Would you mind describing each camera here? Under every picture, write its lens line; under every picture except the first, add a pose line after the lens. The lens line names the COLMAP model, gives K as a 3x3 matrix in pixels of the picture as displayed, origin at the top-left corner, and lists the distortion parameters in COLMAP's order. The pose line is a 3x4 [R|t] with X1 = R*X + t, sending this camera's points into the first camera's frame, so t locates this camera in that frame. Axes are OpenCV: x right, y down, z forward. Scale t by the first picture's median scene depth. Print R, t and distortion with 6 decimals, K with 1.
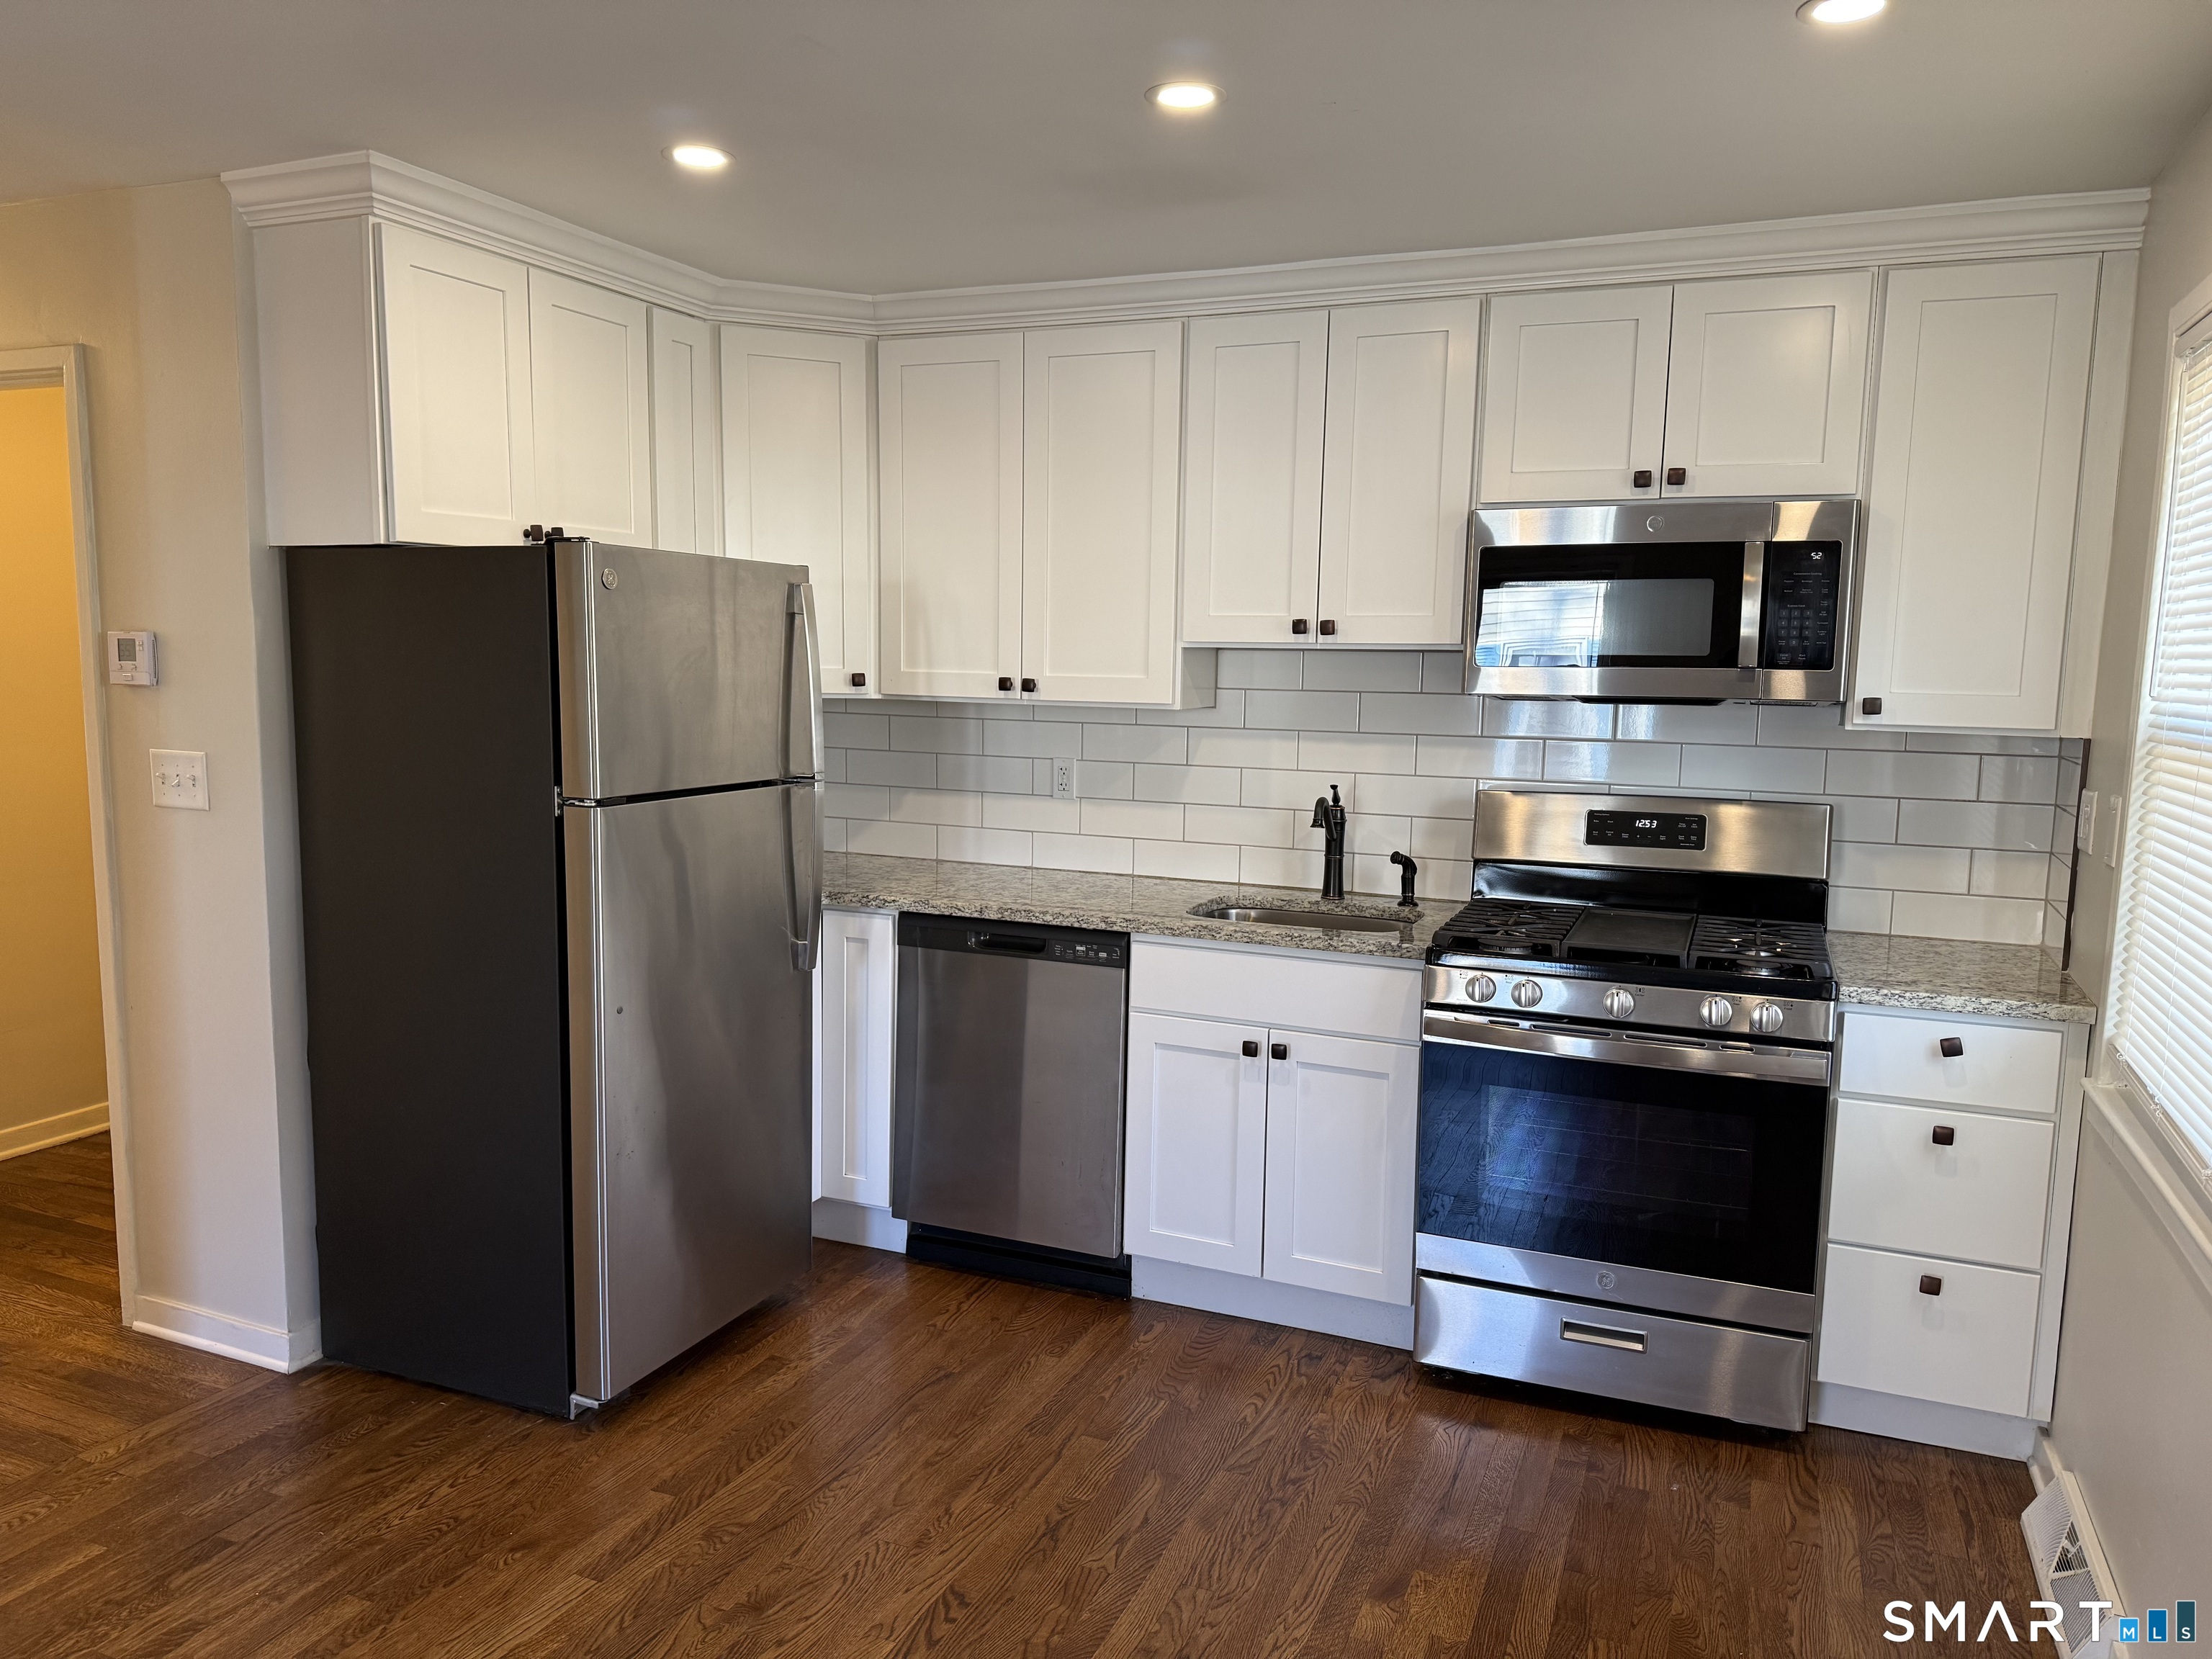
lens RADIAL K [[1560.3, 0, 1100.7], [0, 1560.3, 846.8], [0, 0, 1]] dist [0.040937, -0.023359]
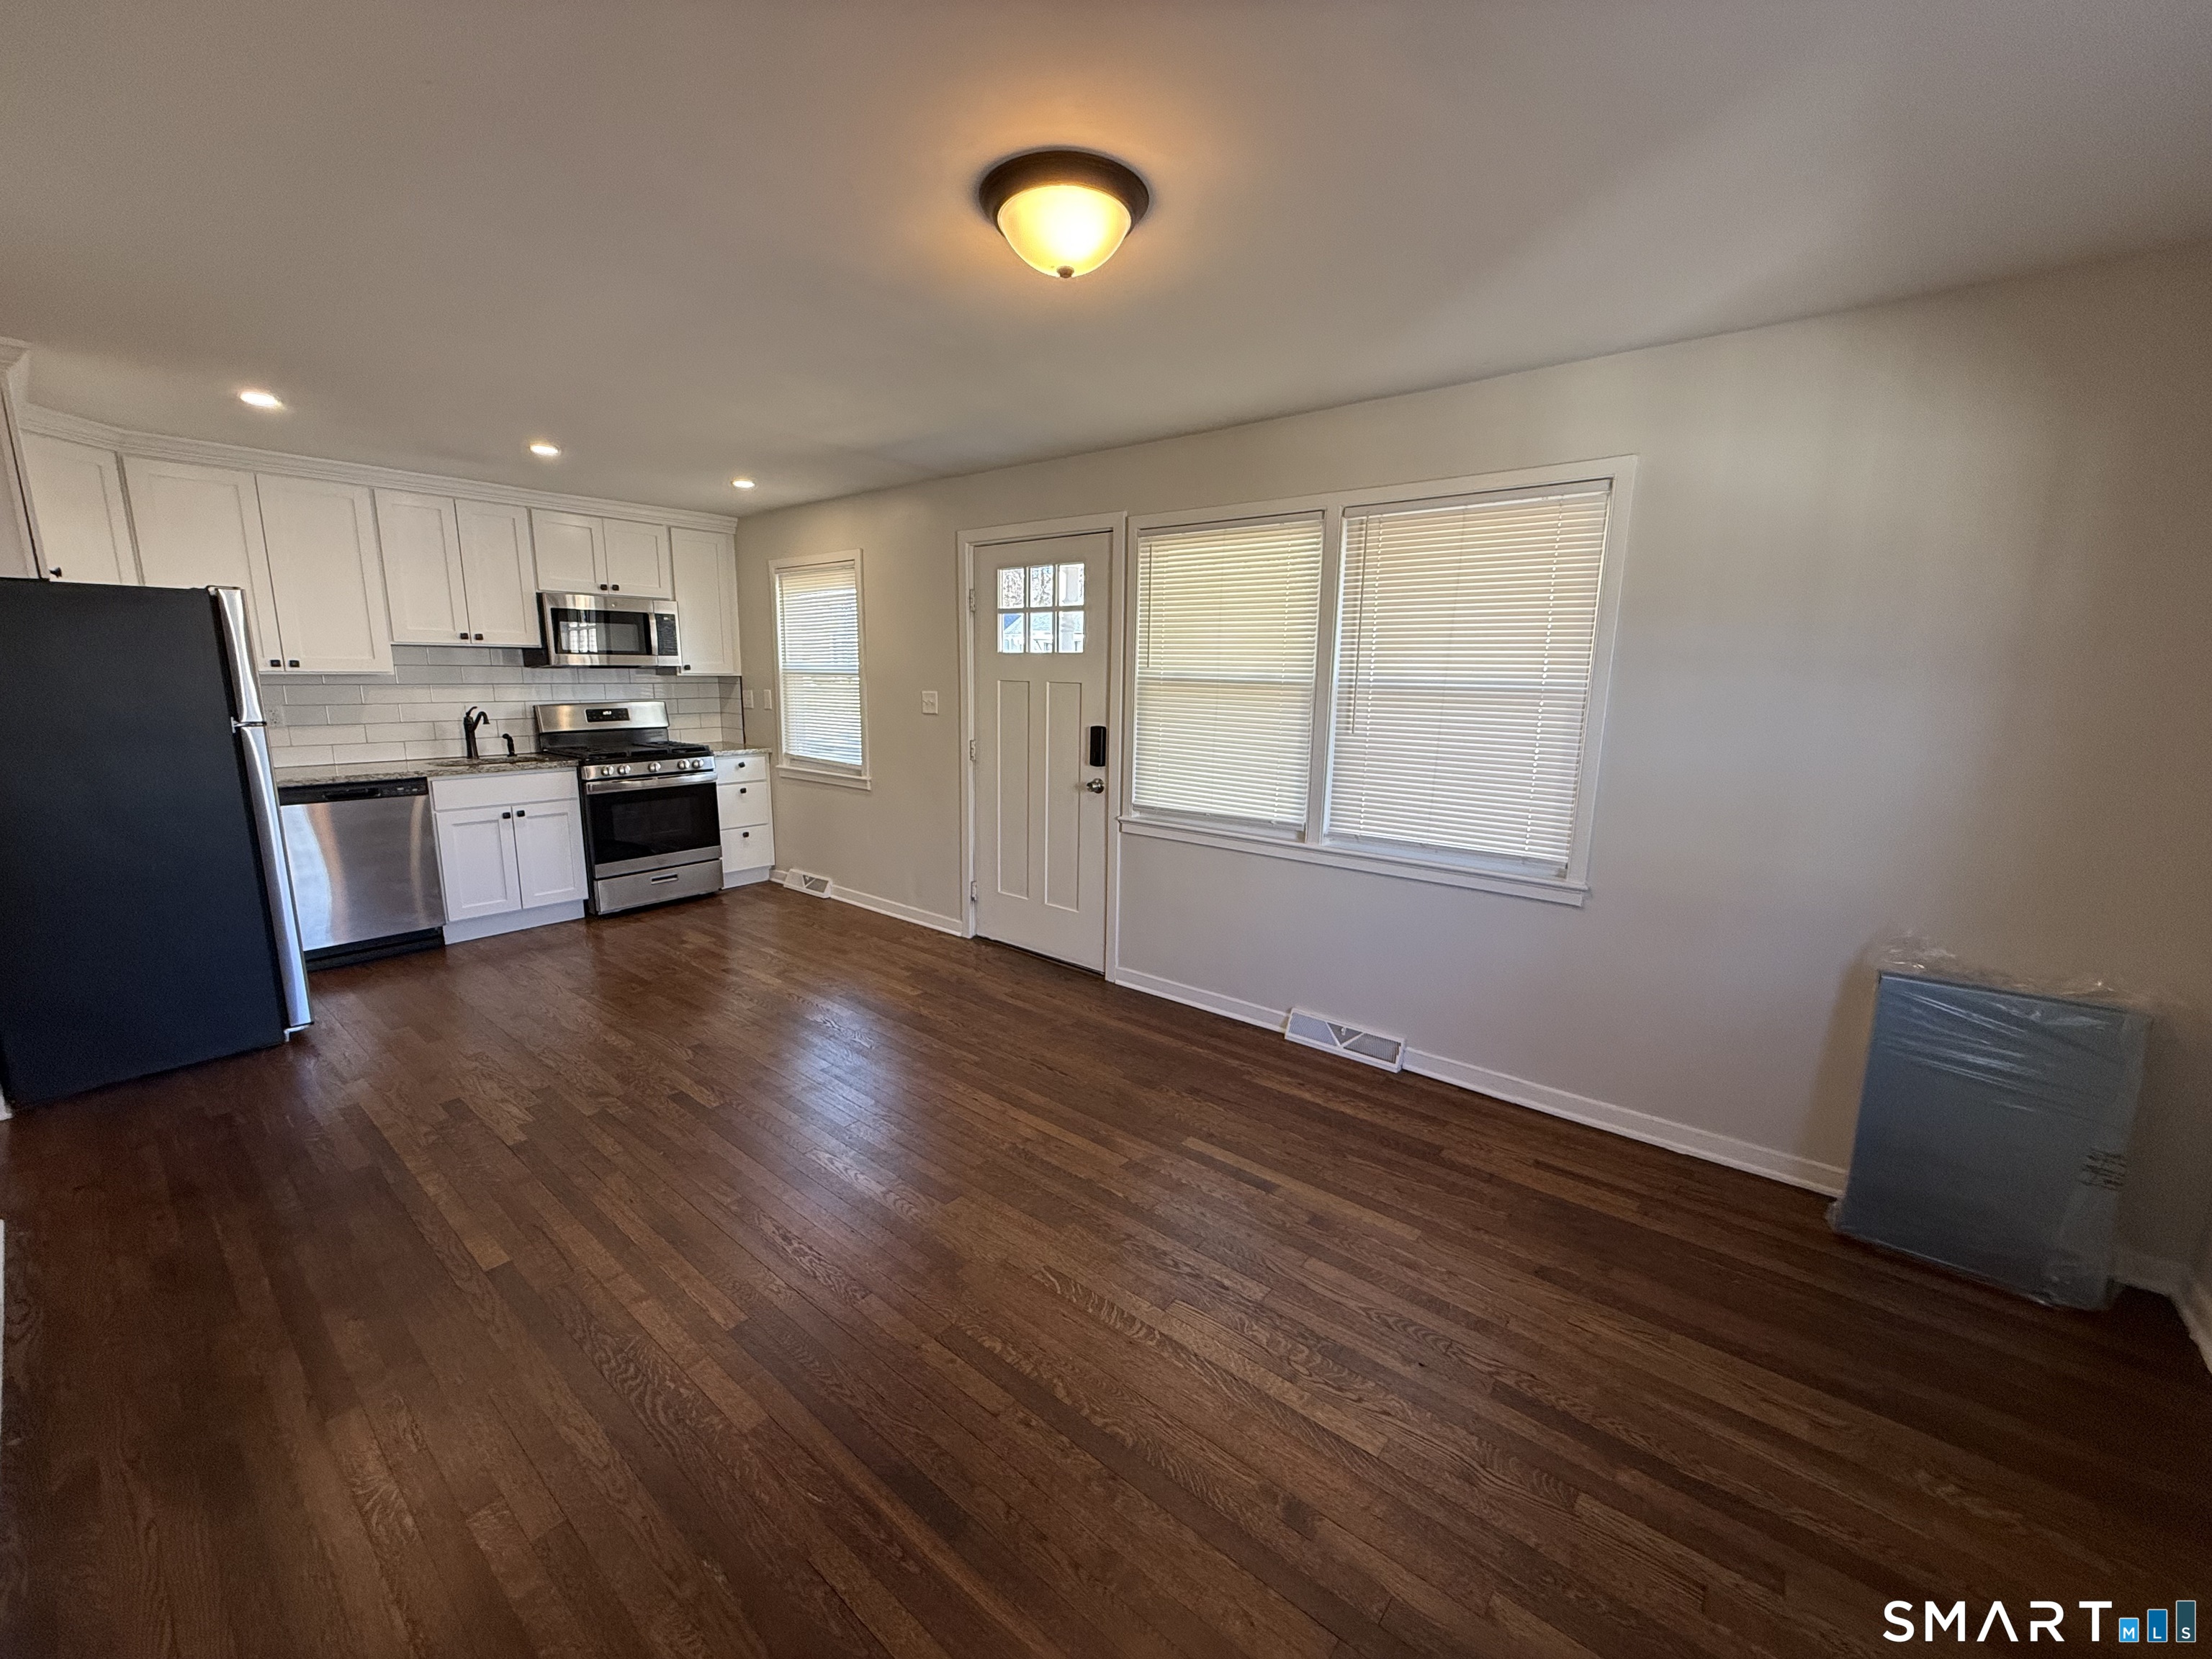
lens RADIAL K [[883.2, 0, 1098.7], [0, 883.2, 840.3], [0, 0, 1]] dist [-0.000729, 0.001255]
pose [[0.270542, -0.198364, 0.942050, -0.984245], [0.108888, 0.978568, 0.174782, 0.029377], [-0.956530, 0.055292, 0.286343, -0.273806]]
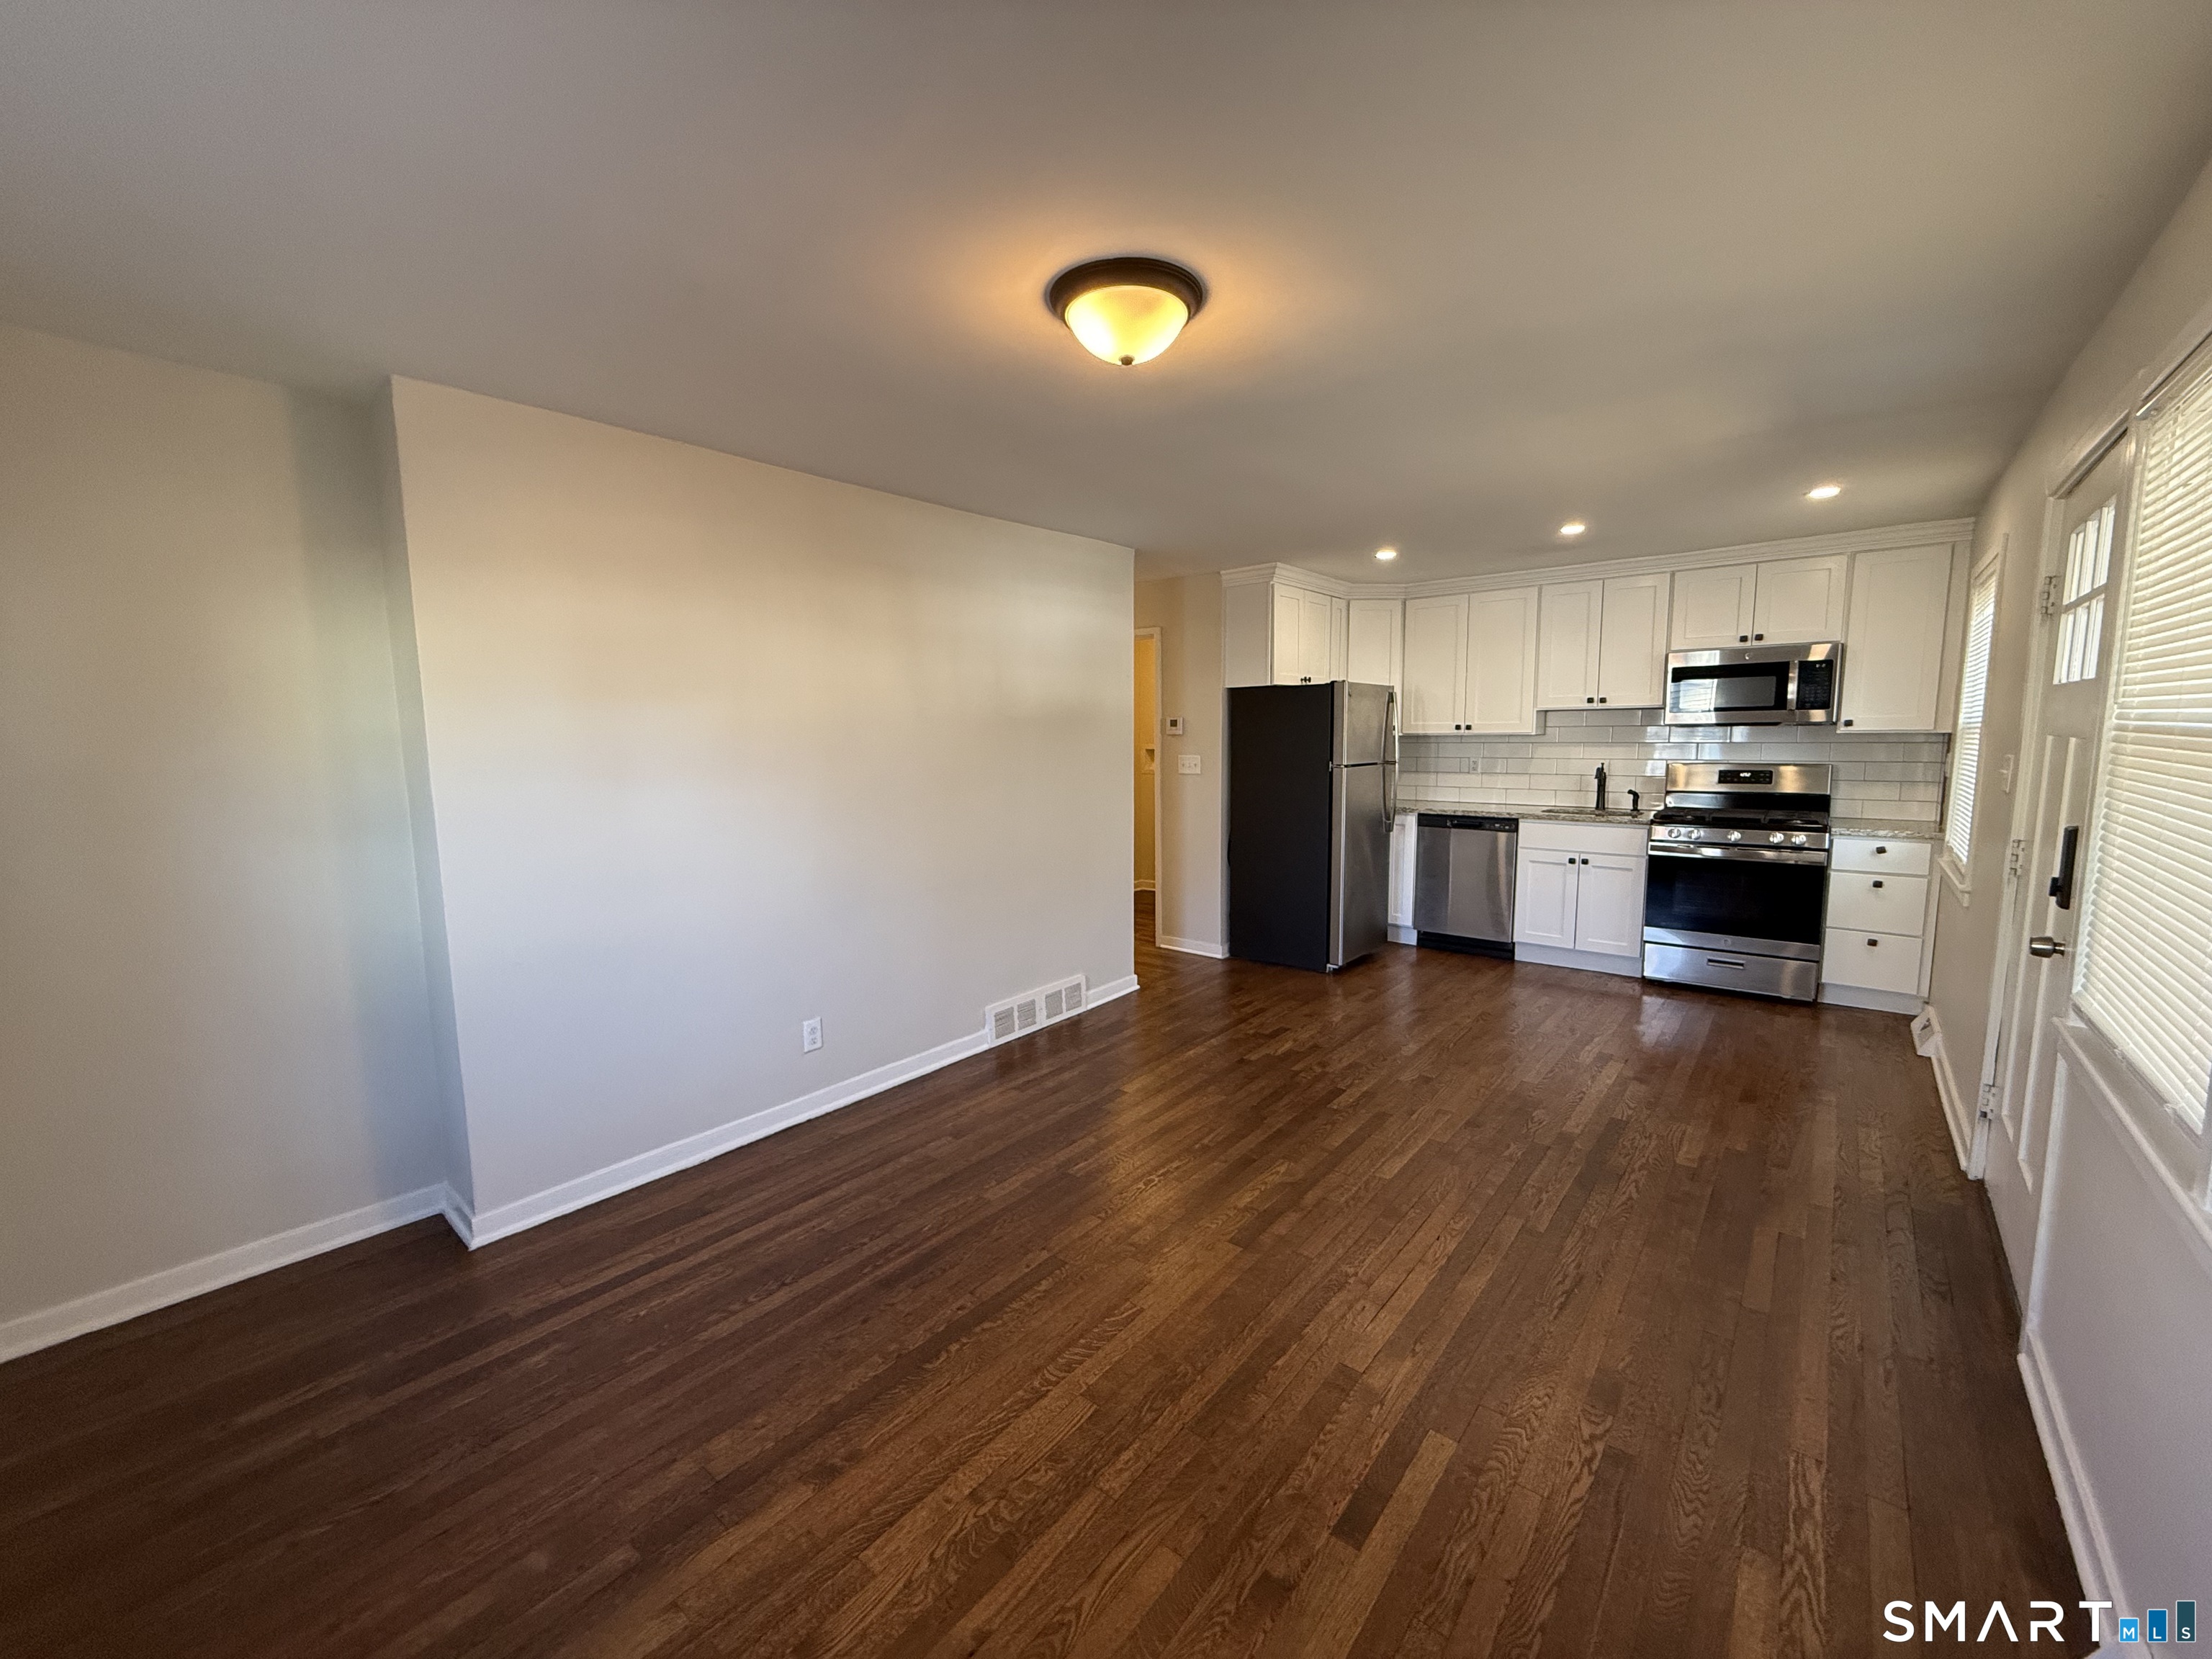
lens RADIAL K [[883.2, 0, 1093.6], [0, 883.2, 833.0], [0, 0, 1]] dist [-0.000729, 0.001255]
pose [[0.956889, 0.004695, -0.290417, -0.253937], [-0.007109, 0.999948, -0.007256, 0.102683], [0.290368, 0.009008, 0.956873, -0.692803]]
